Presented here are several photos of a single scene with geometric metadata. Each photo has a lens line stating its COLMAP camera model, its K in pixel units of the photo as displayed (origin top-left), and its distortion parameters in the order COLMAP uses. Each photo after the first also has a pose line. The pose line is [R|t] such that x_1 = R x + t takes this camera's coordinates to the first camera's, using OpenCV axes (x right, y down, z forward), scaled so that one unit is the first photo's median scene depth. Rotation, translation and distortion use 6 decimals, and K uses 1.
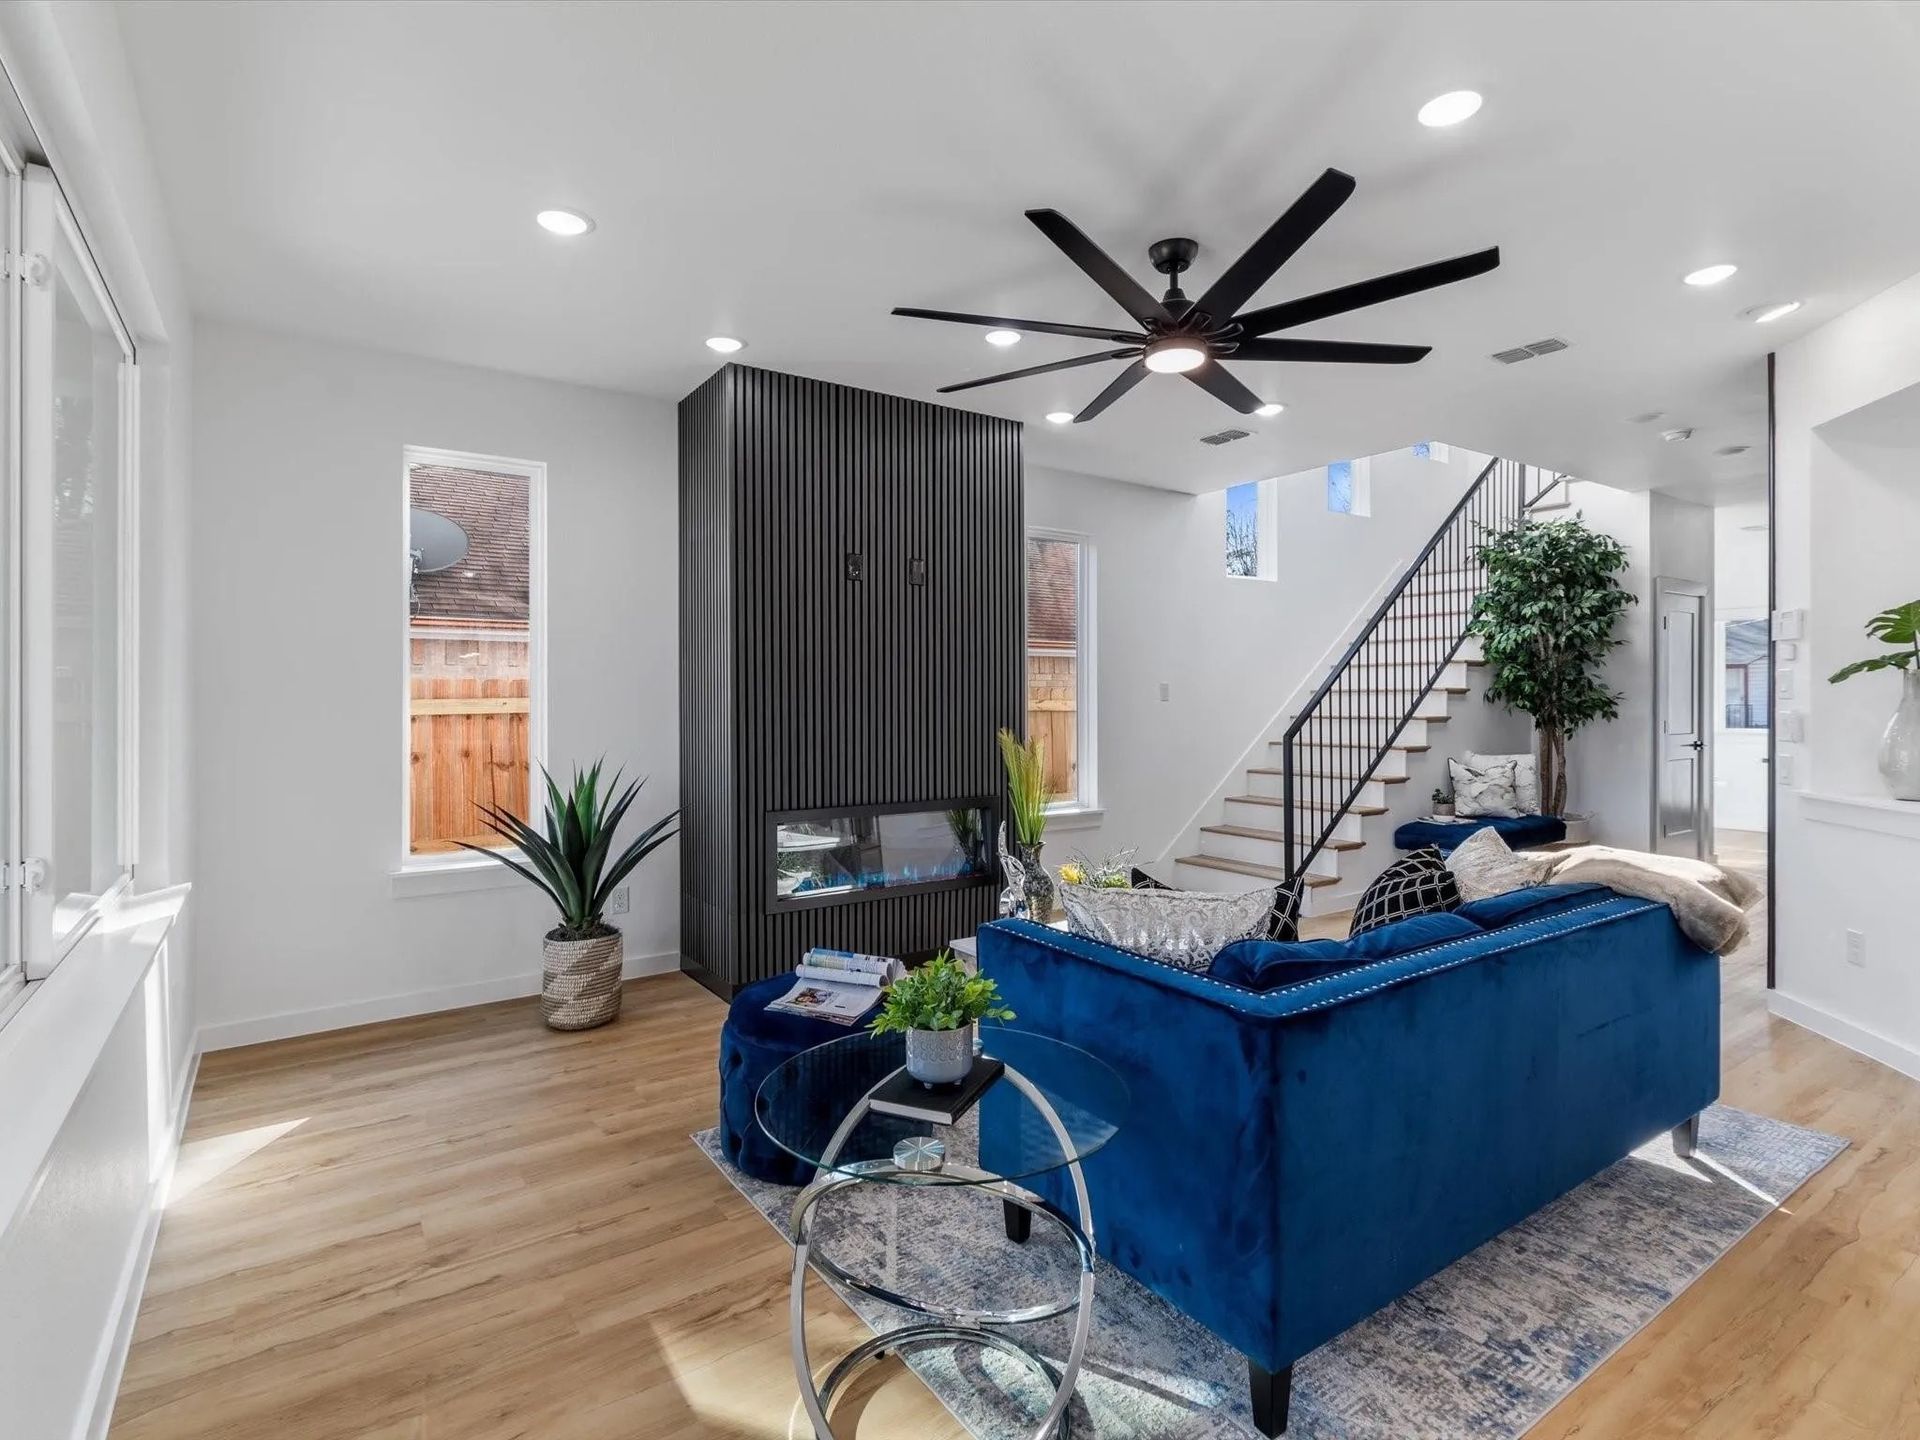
lens RADIAL K [[962.6, 0, 954.0], [0, 962.6, 706.3], [0, 0, 1]] dist [0.001439, 0.001118]
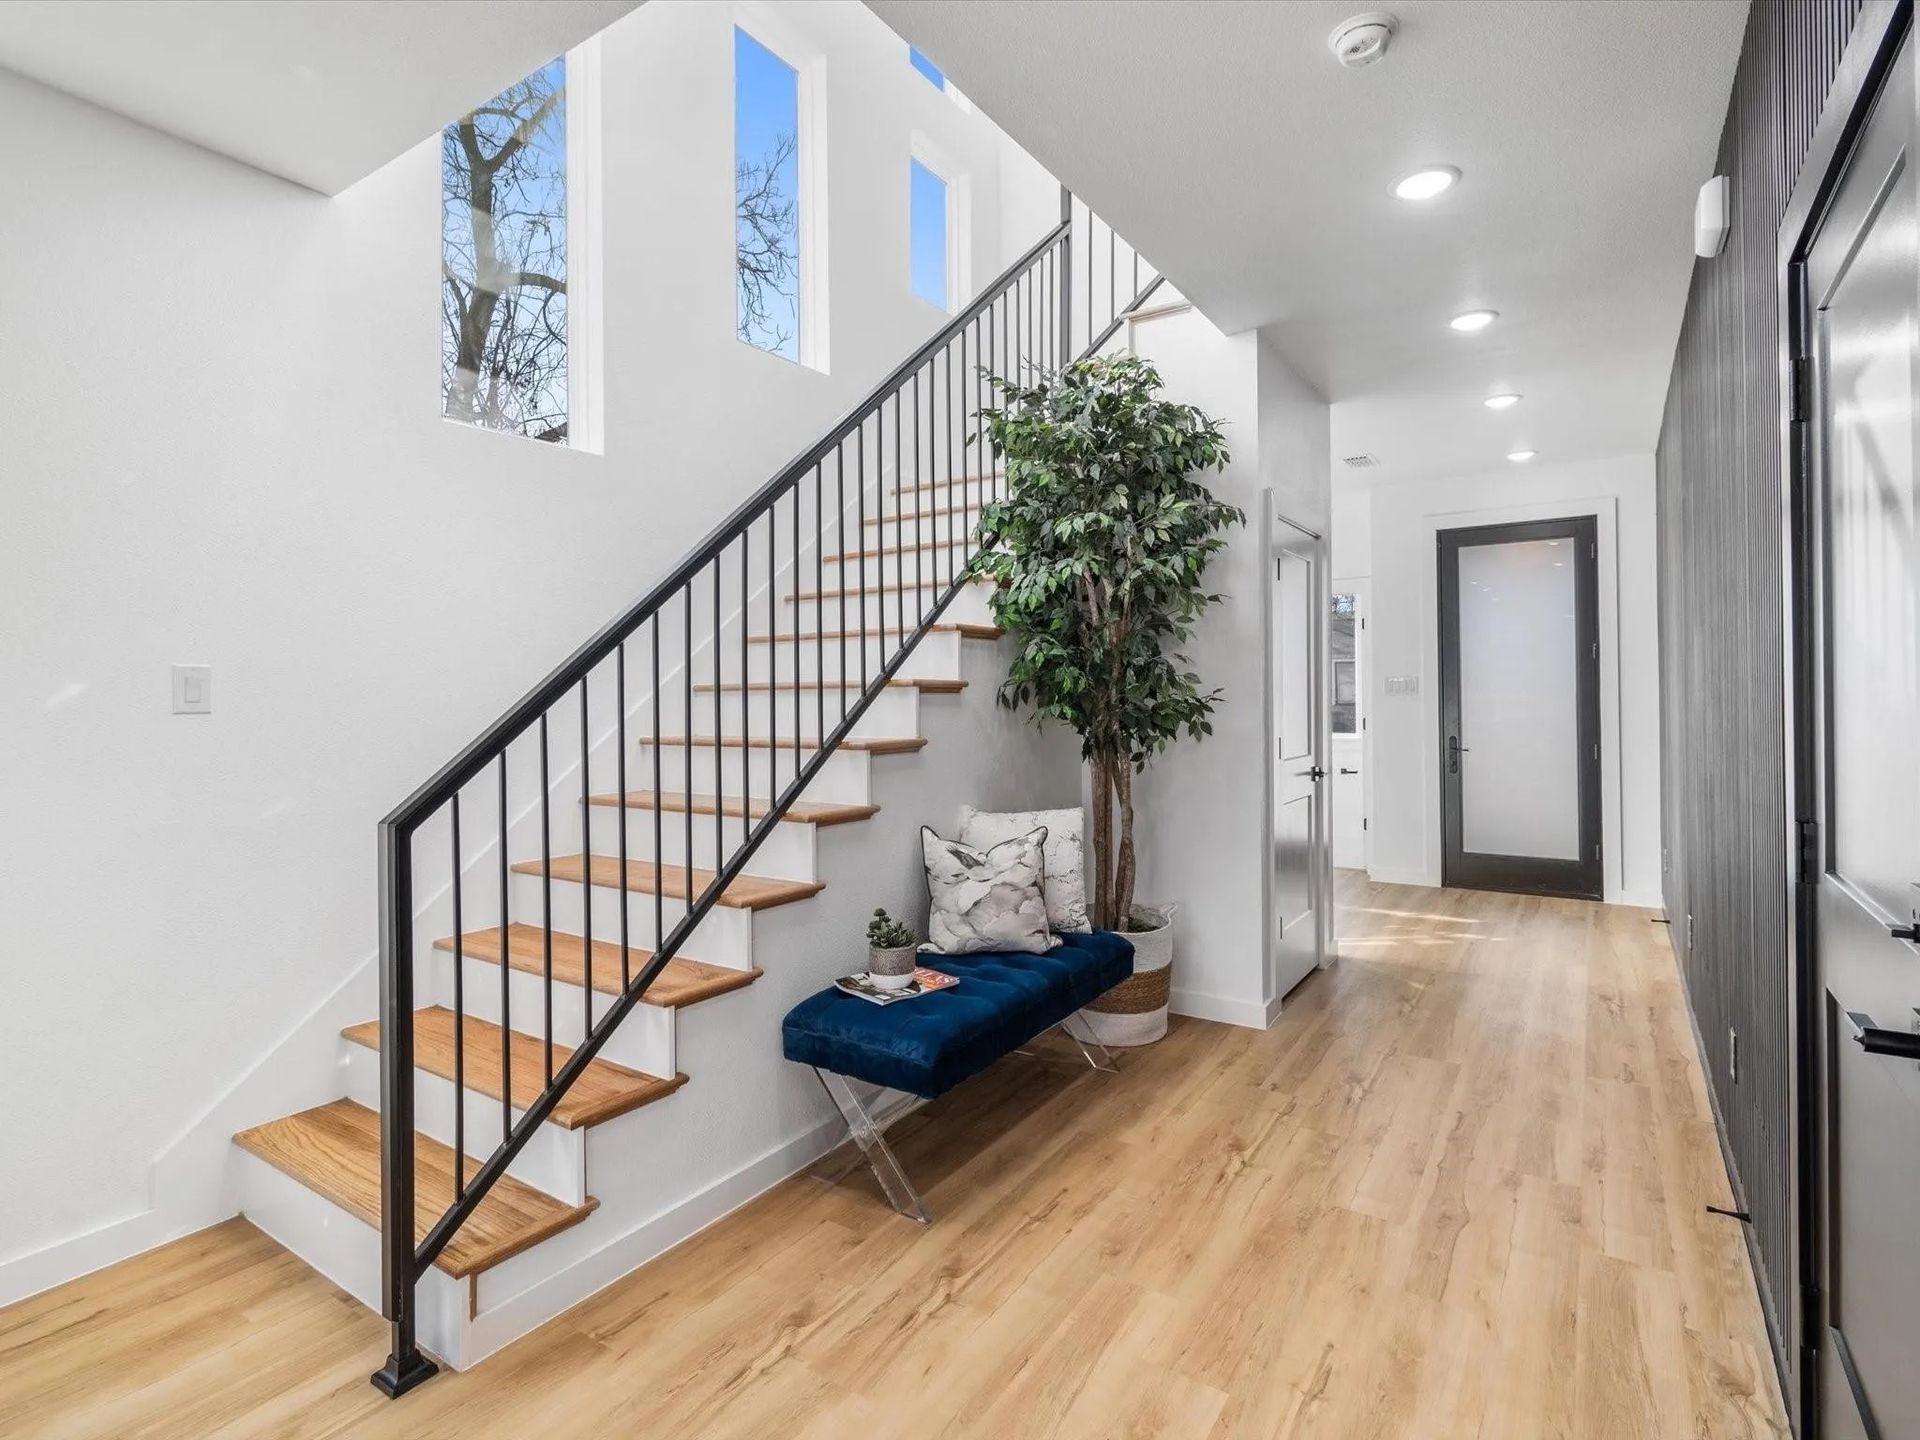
lens RADIAL K [[962.6, 0, 961.9], [0, 962.6, 707.9], [0, 0, 1]] dist [0.001439, 0.001118]
pose [[0.927726, -0.009672, 0.373138, 0.349017], [0.007806, 0.999948, 0.006512, -0.008277], [-0.373182, -0.003129, 0.927753, 0.541022]]
